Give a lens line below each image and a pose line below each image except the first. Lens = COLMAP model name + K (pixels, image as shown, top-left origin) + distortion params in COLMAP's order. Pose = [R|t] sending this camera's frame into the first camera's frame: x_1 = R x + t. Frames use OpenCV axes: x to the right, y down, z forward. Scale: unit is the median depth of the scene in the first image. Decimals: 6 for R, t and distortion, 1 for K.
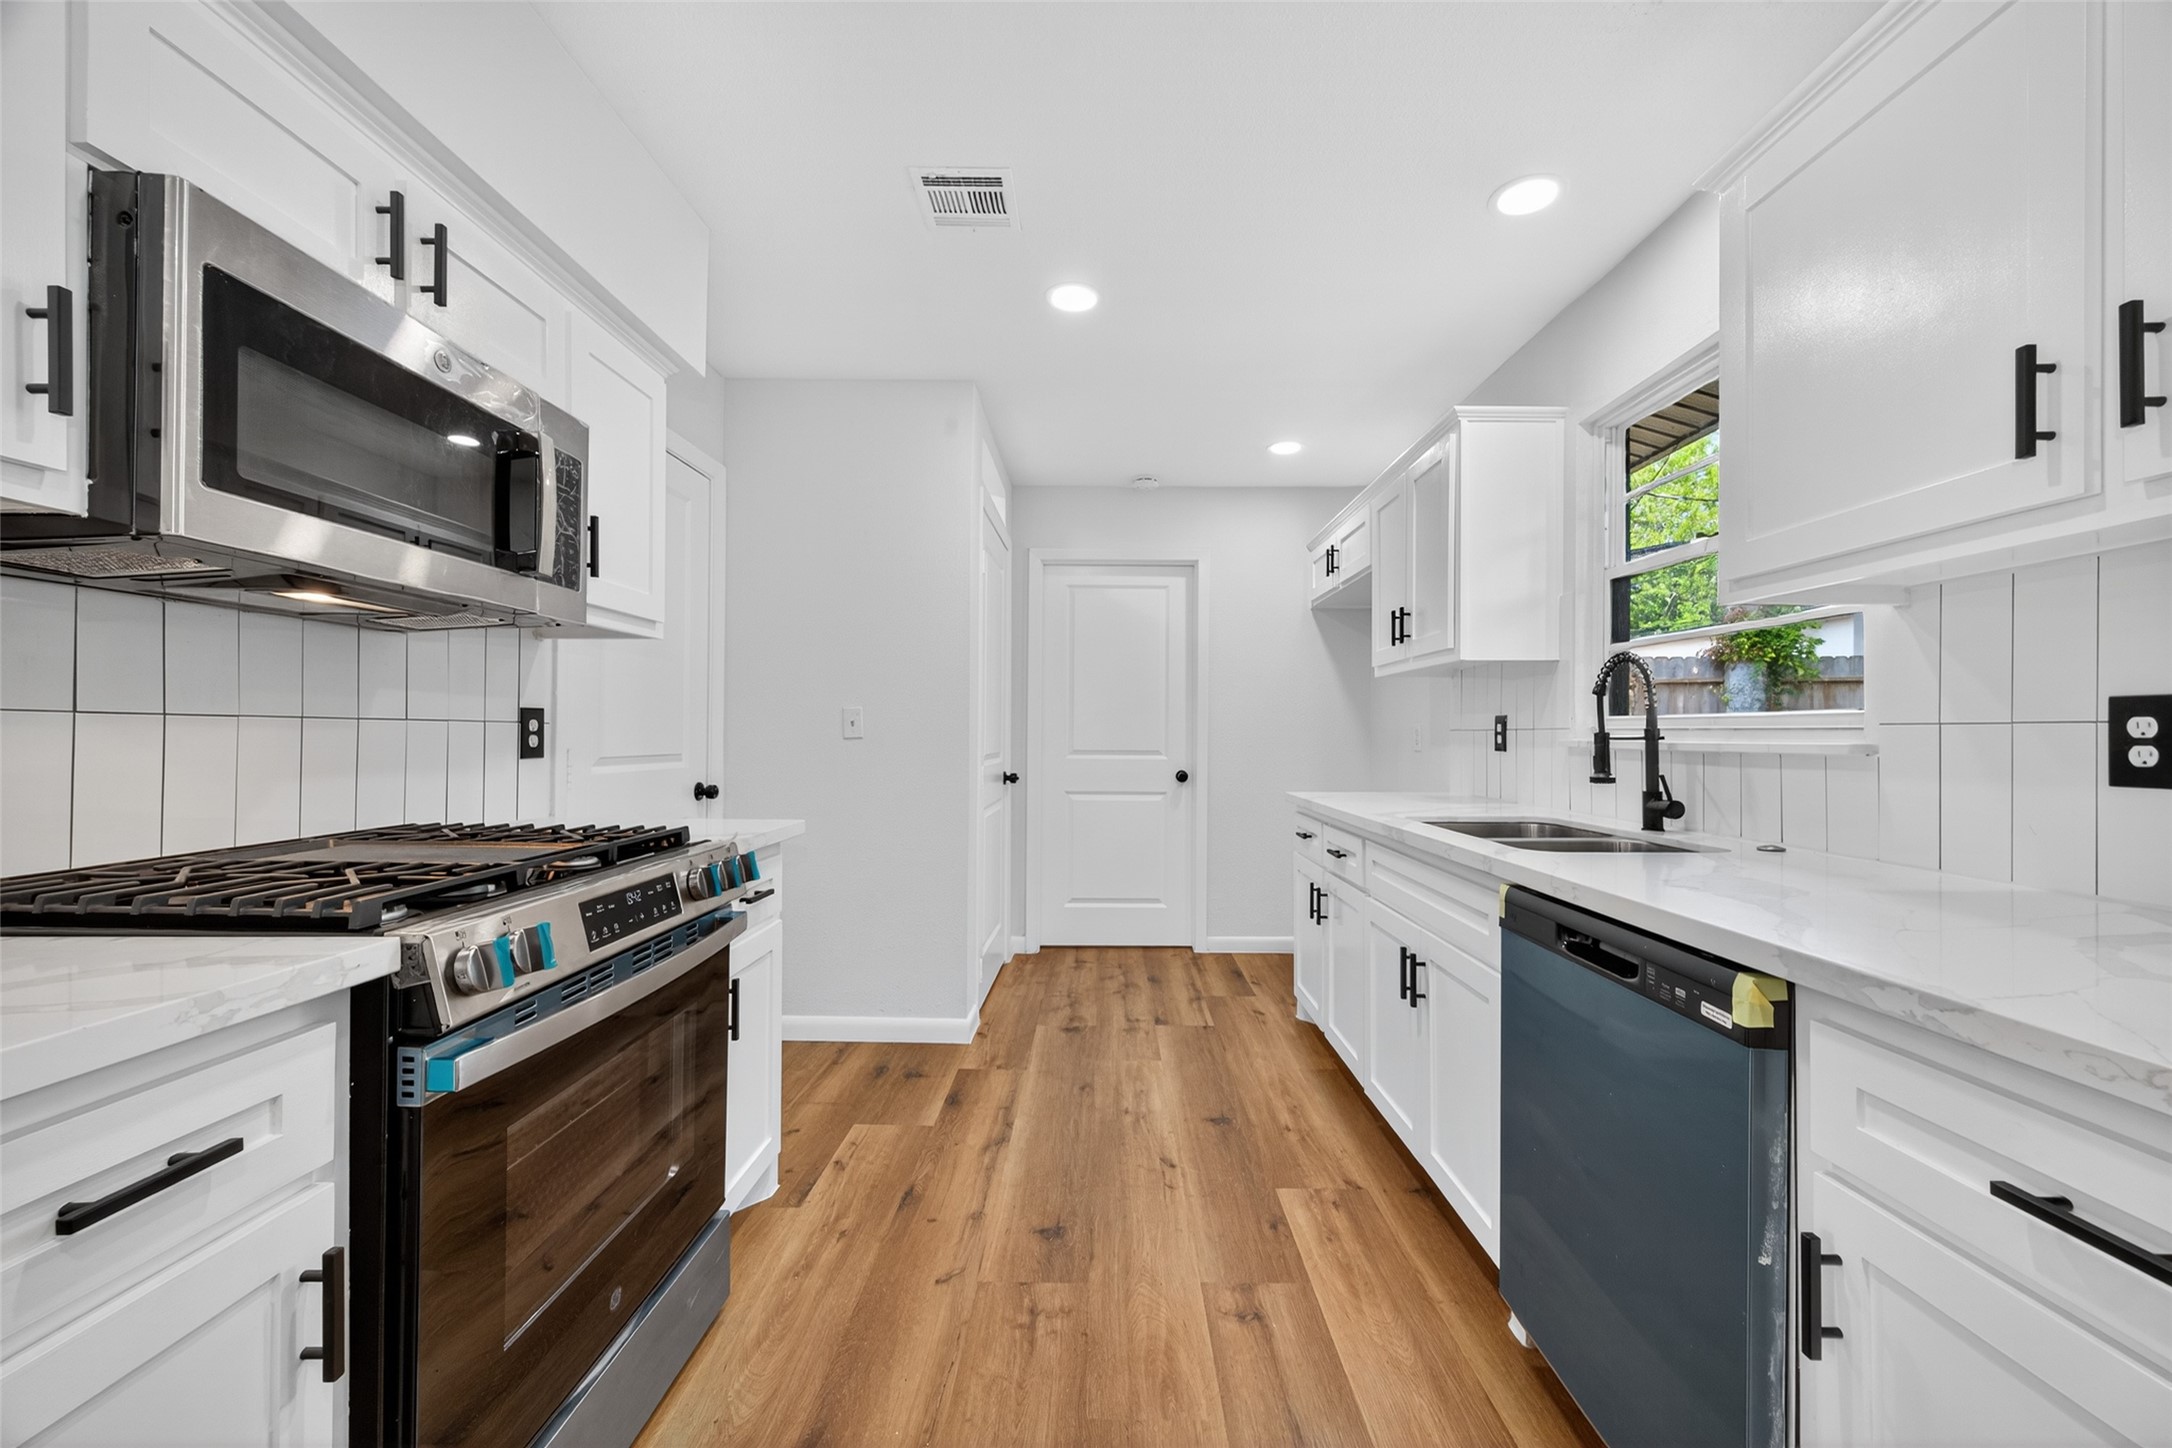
lens RADIAL K [[842.6, 0, 1089.0], [0, 842.6, 729.0], [0, 0, 1]] dist [0.004476, -0.000313]
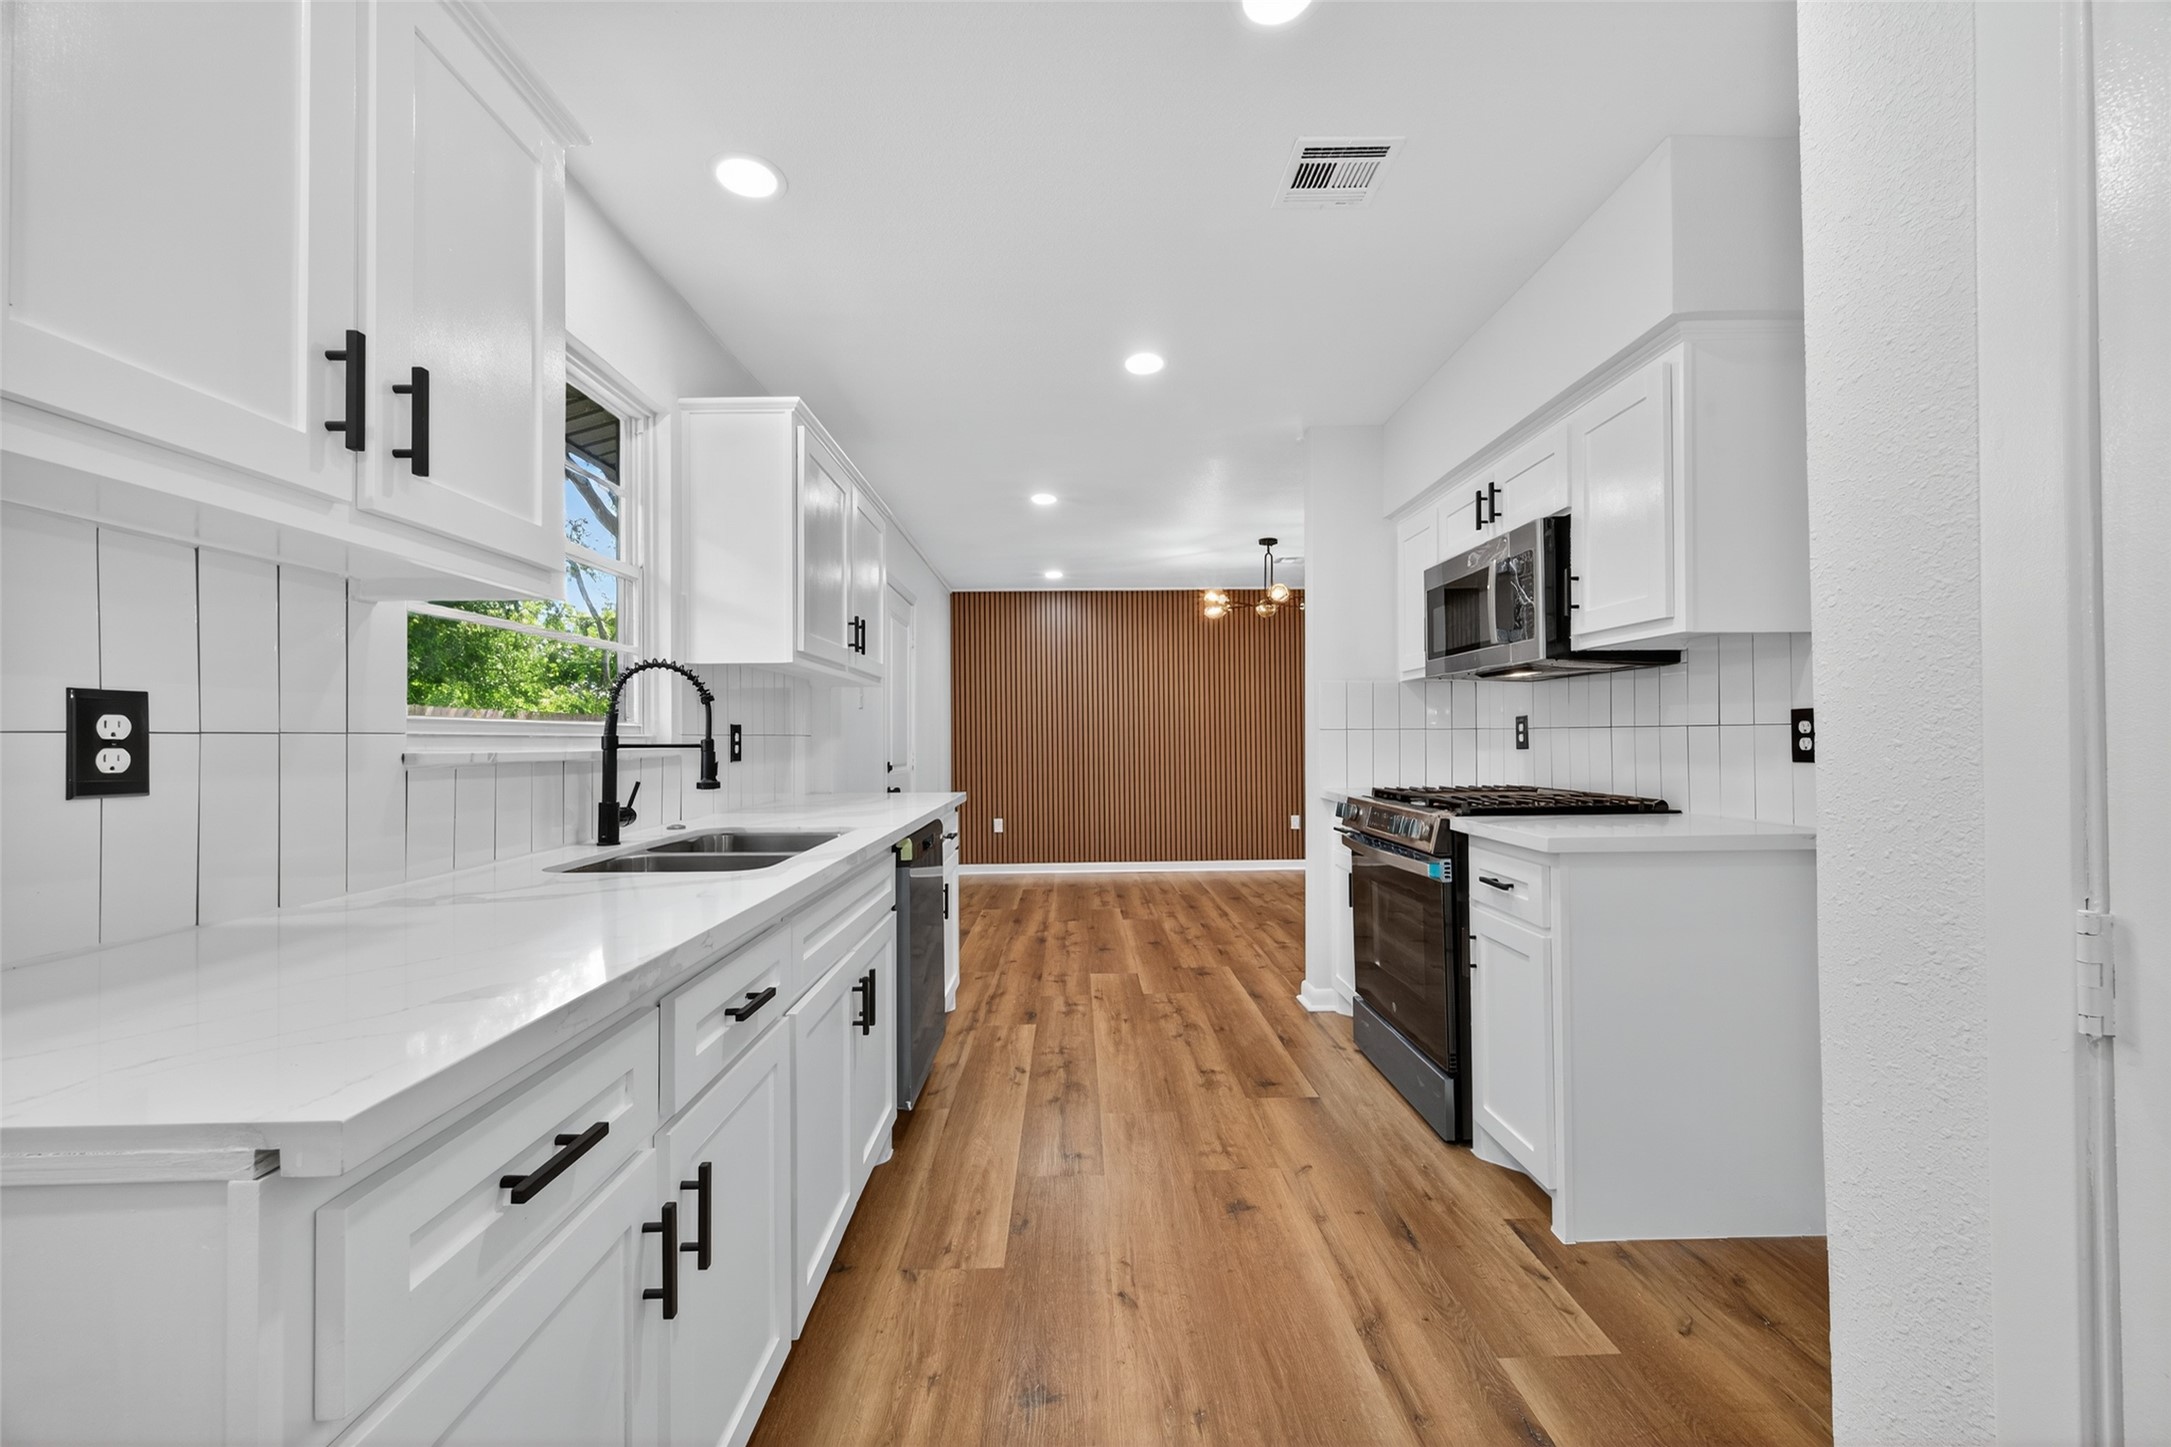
lens RADIAL K [[842.2, 0, 1088.5], [0, 842.2, 728.5], [0, 0, 1]] dist [0.004476, -0.000313]
pose [[-0.999396, 0.004956, -0.034383, 0.174810], [0.005530, 0.999846, -0.016635, 0.009965], [0.034296, -0.016815, -0.999270, 2.029042]]
